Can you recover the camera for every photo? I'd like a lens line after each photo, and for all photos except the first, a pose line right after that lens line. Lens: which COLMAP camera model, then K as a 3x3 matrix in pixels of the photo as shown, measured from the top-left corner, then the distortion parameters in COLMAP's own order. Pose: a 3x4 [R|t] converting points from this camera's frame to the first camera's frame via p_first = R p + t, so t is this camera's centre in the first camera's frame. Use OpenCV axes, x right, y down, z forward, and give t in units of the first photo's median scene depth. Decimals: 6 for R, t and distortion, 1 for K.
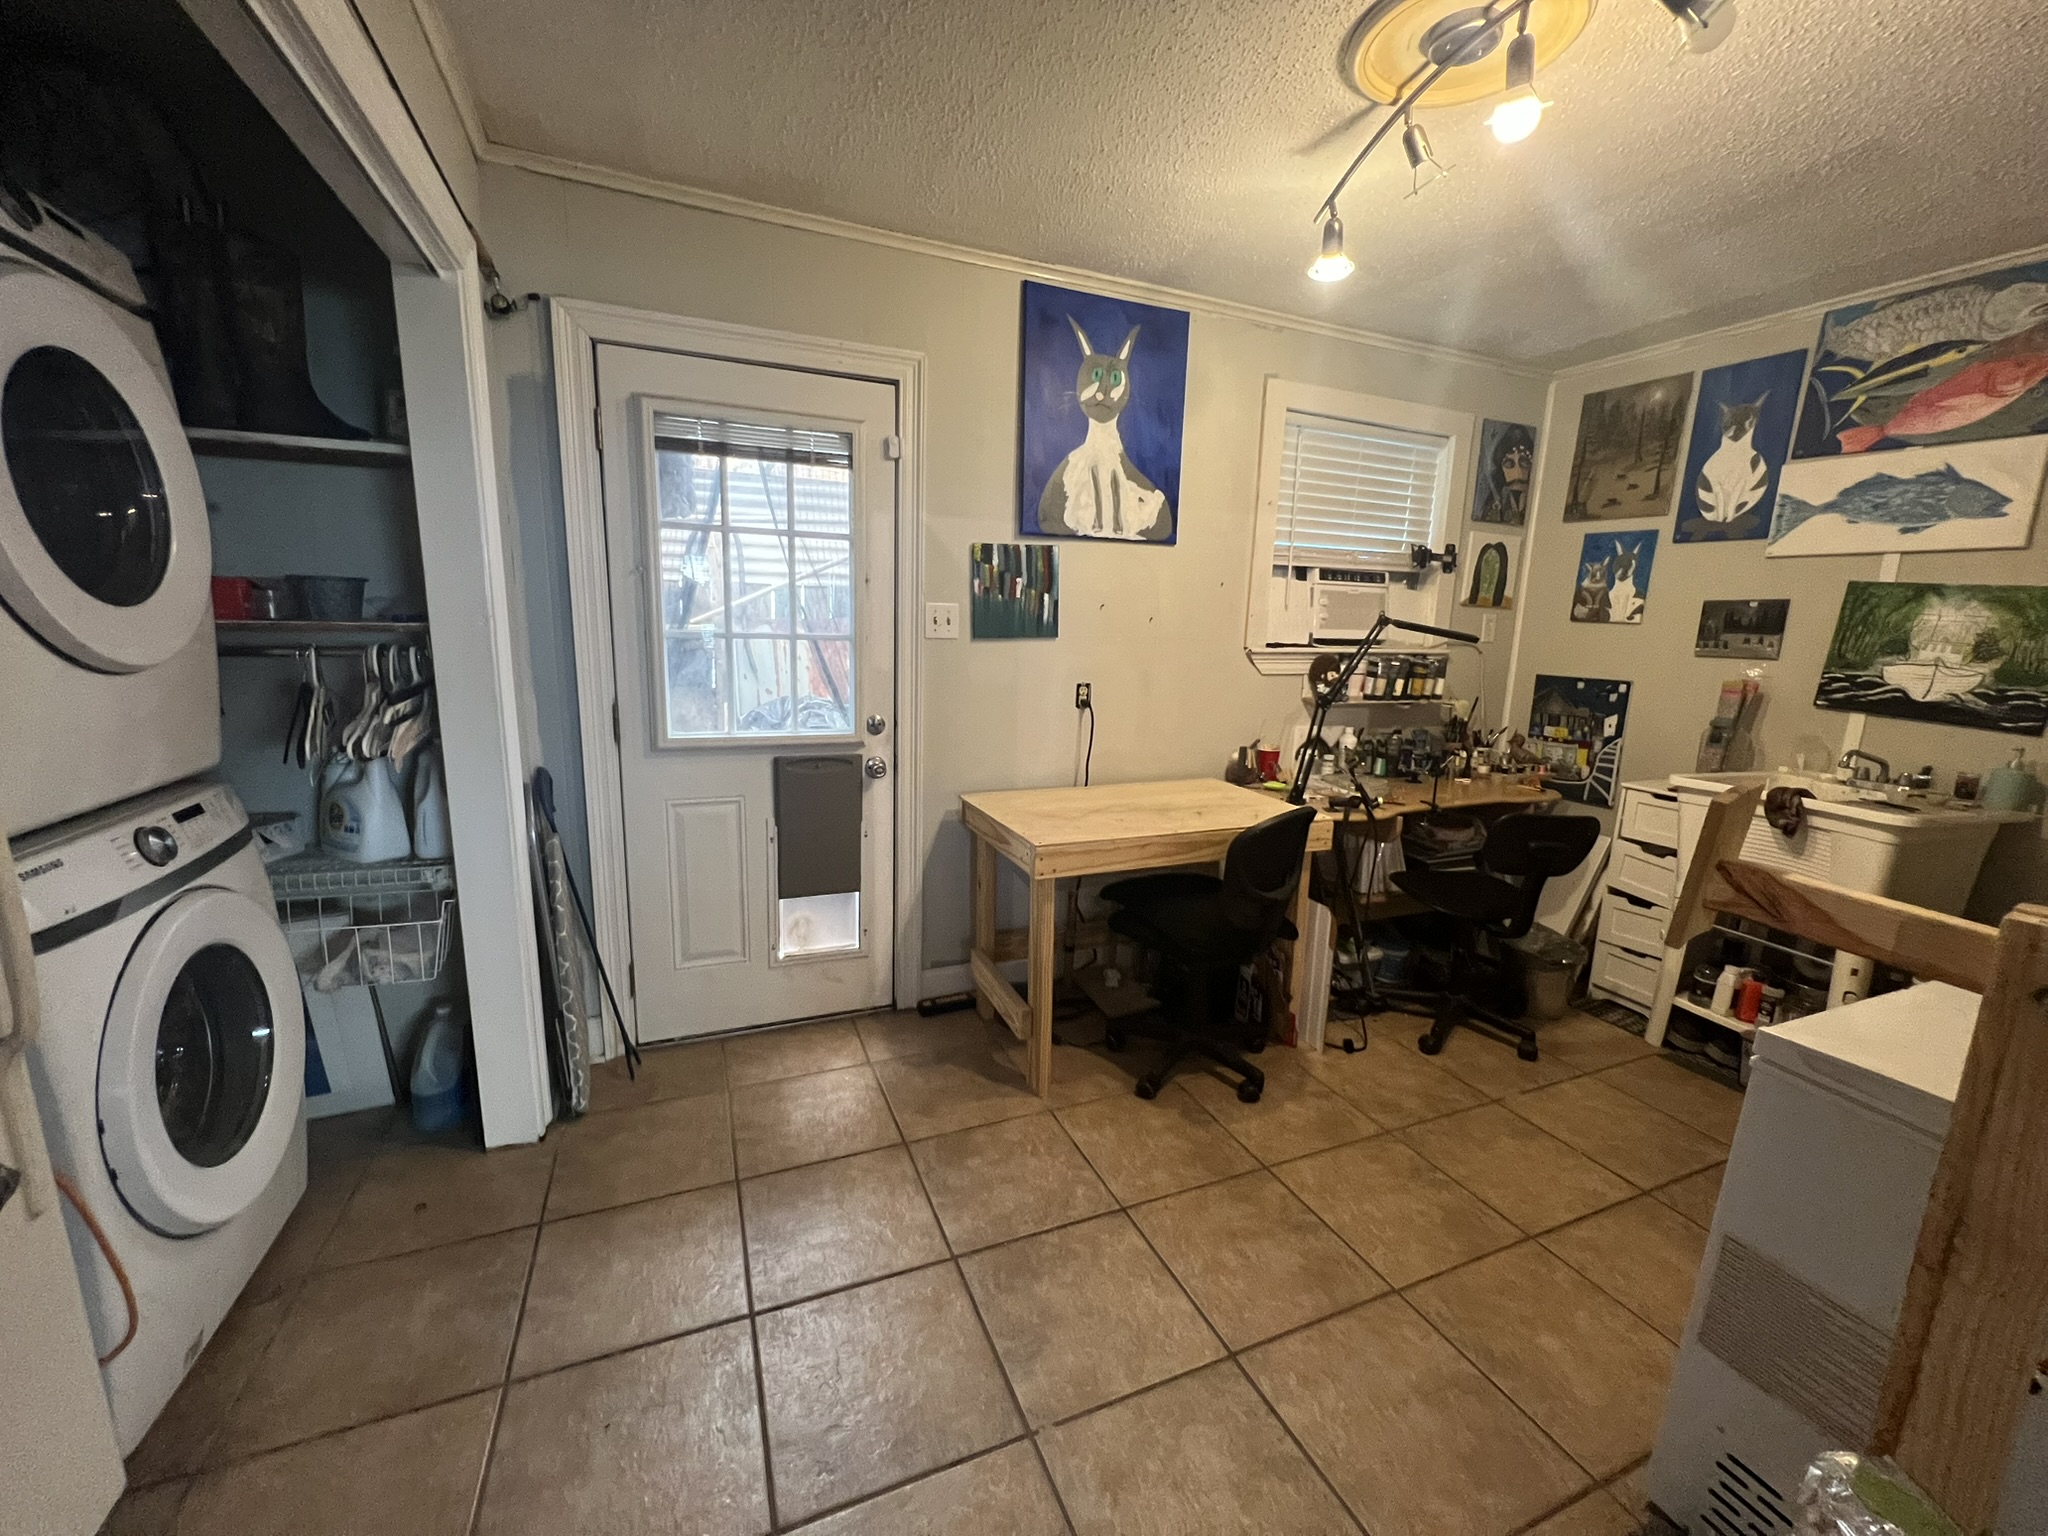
lens RADIAL K [[822.8, 0, 1025.2], [0, 822.8, 769.2], [0, 0, 1]] dist [-0.003117, 0.000903]
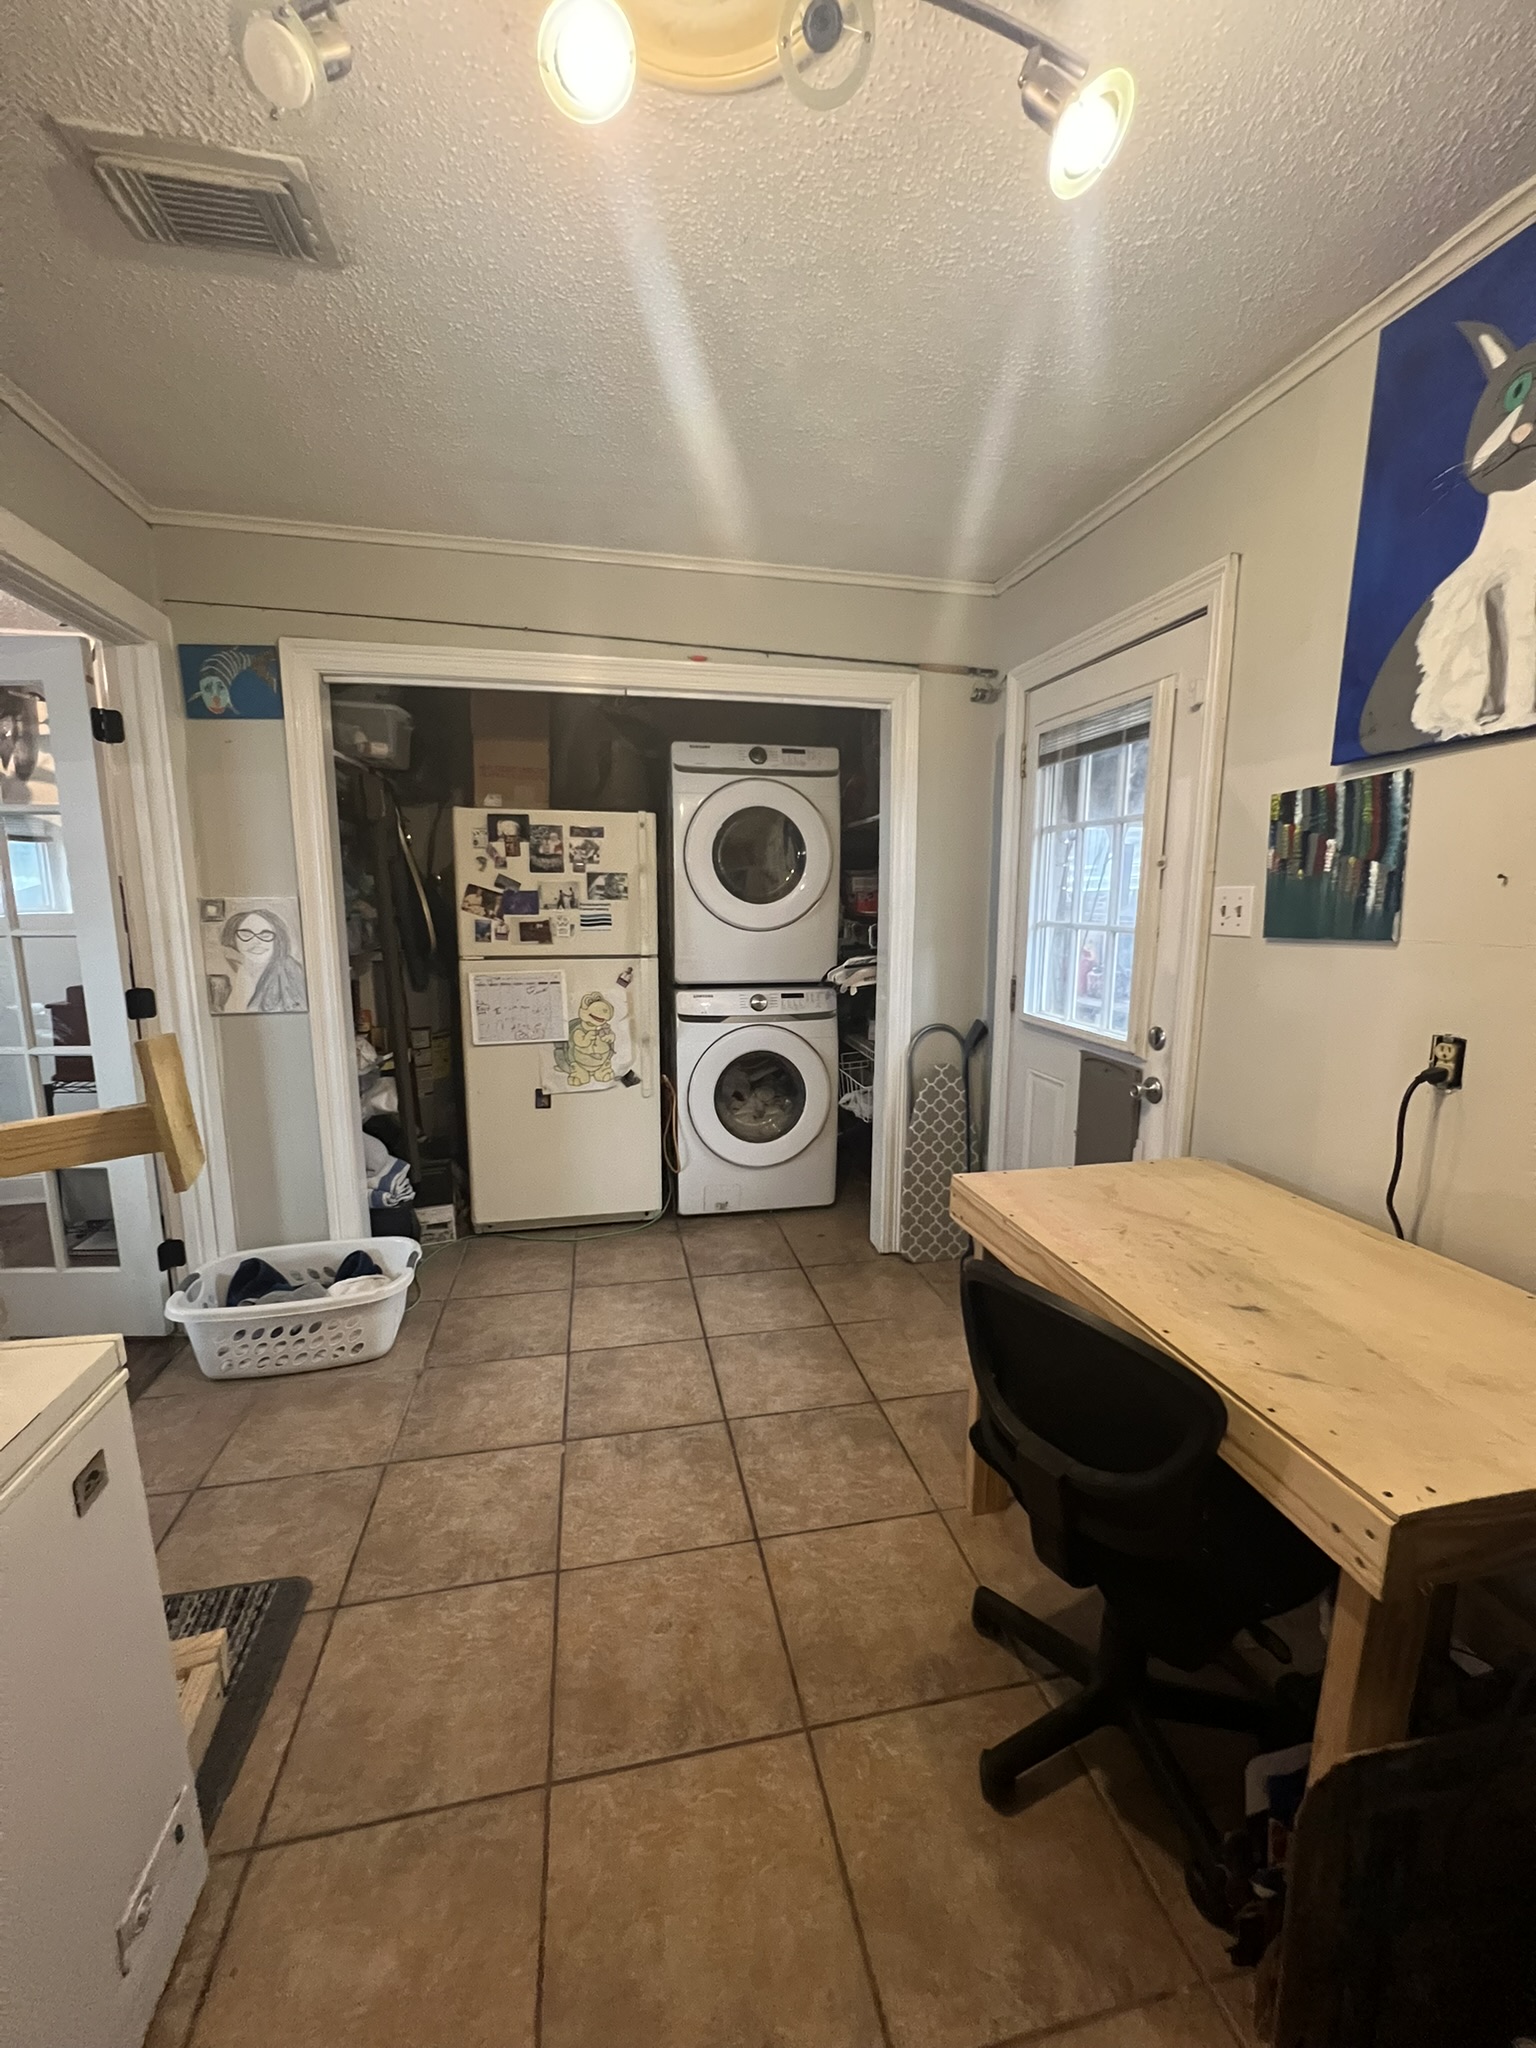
lens RADIAL K [[821.1, 0, 765.4], [0, 821.1, 1017.4], [0, 0, 1]] dist [-0.001239, 0.000251]
pose [[-0.190628, 0.117922, -0.974554, 0.682713], [-0.185891, 0.970461, 0.153788, -0.125930], [0.963901, 0.210477, -0.163077, 0.750450]]
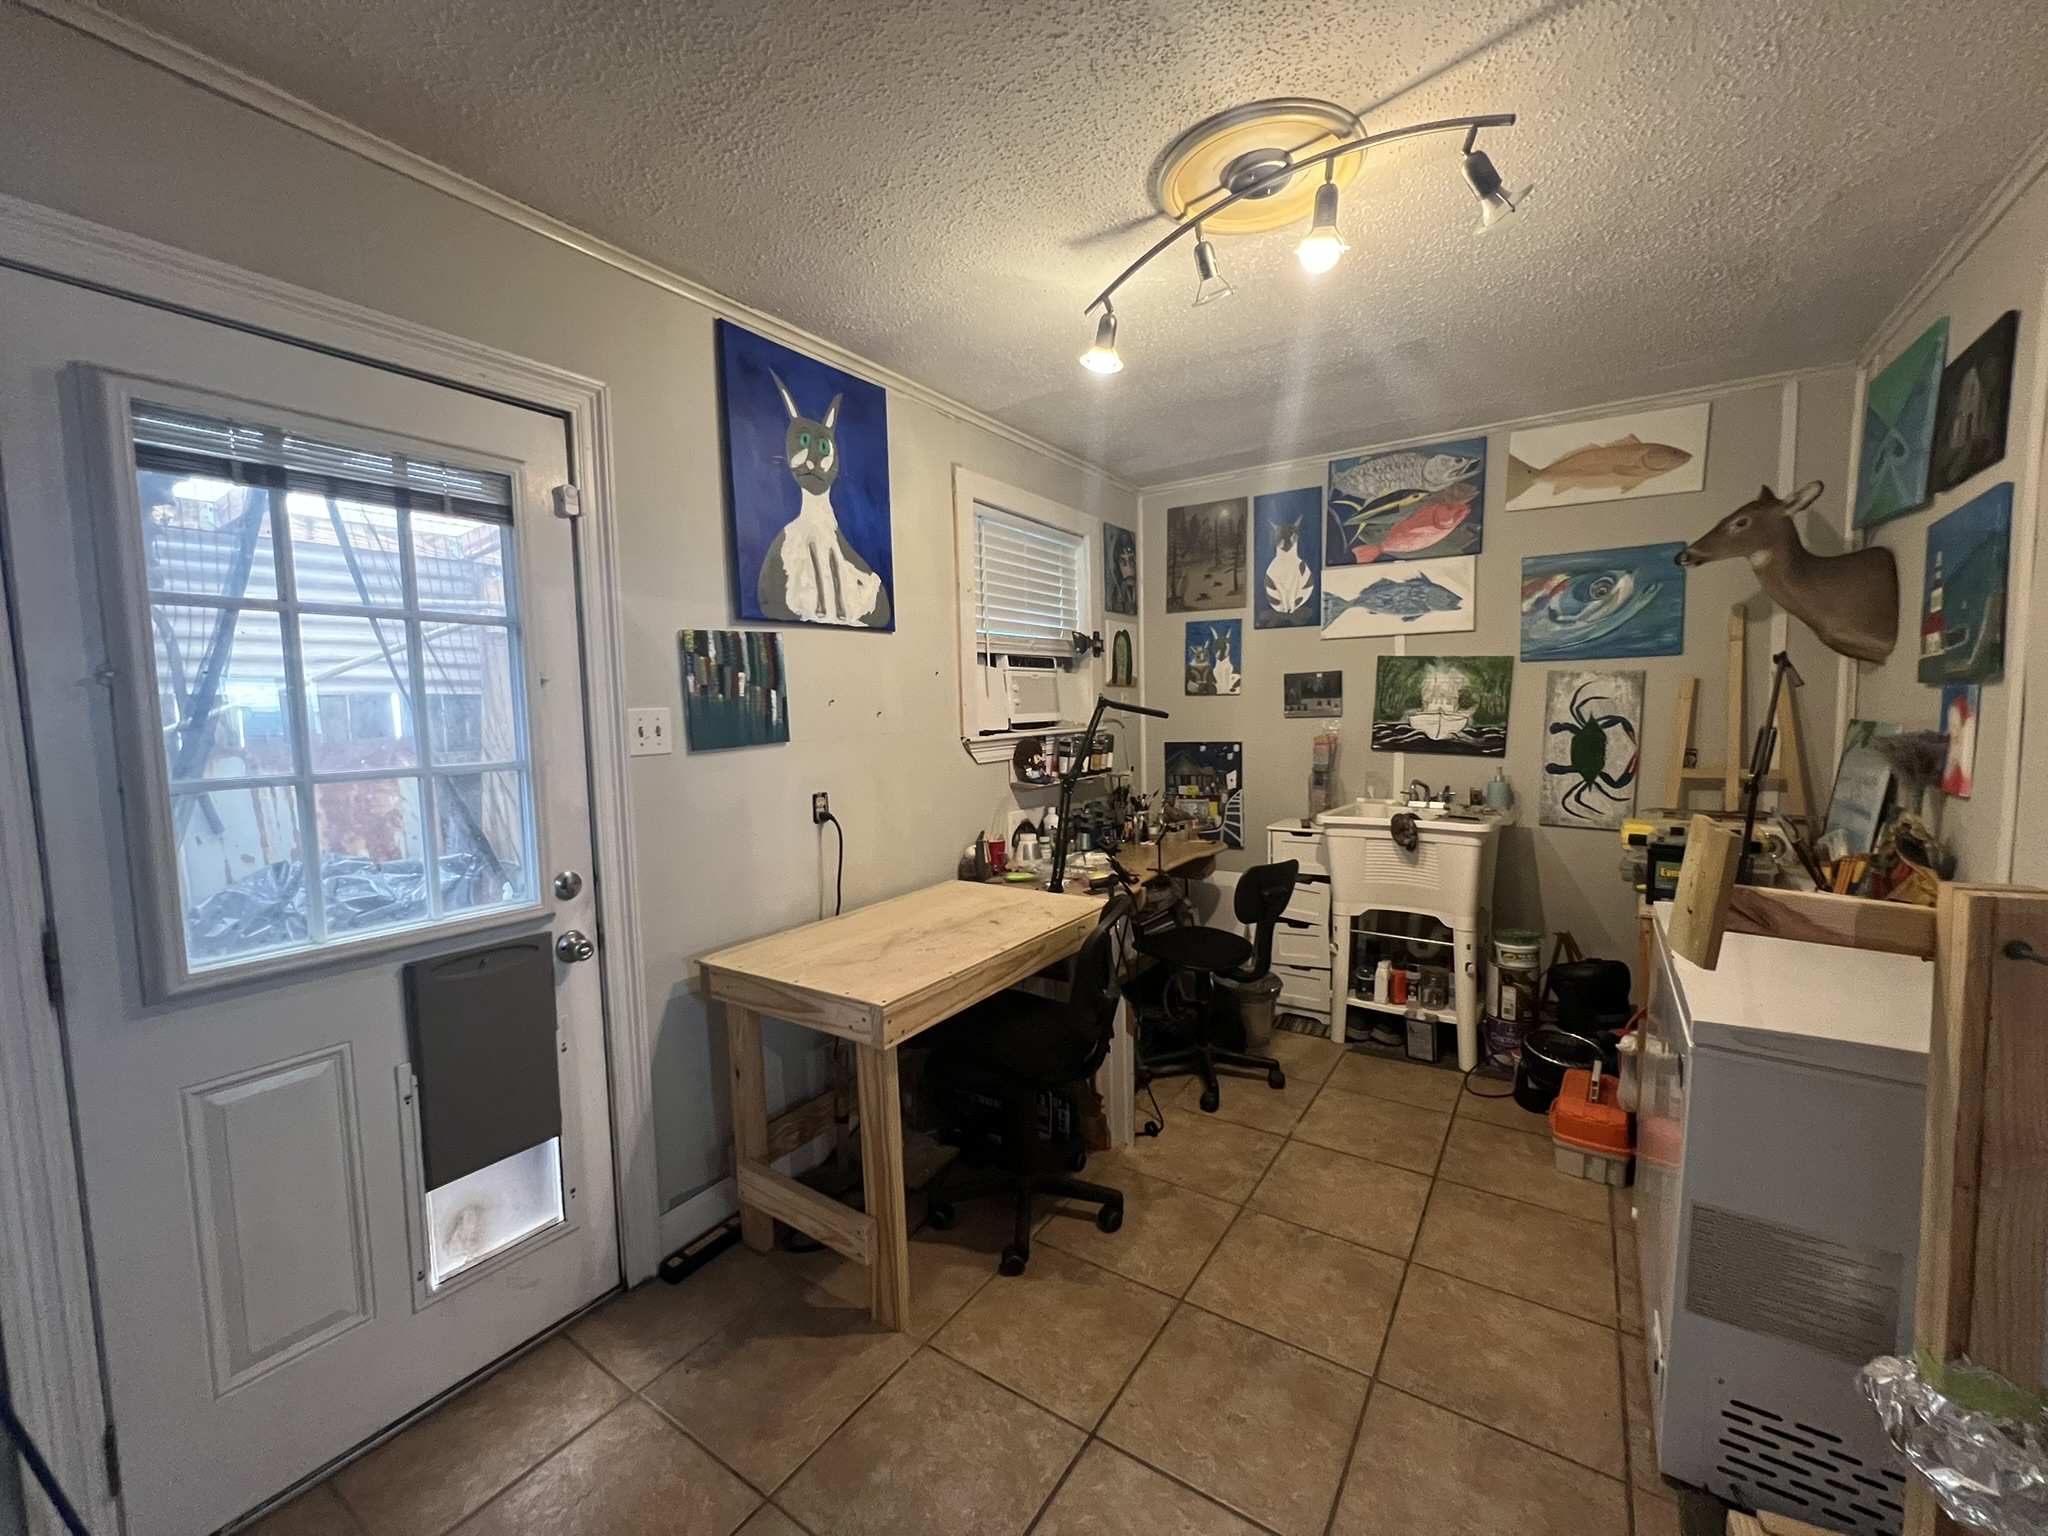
lens RADIAL K [[822.8, 0, 1028.4], [0, 822.8, 770.0], [0, 0, 1]] dist [-0.003117, 0.000903]
pose [[0.836442, -0.094033, 0.539929, -0.221354], [0.150897, 0.986607, -0.061940, -0.047968], [-0.526873, 0.133283, 0.839428, 0.197198]]
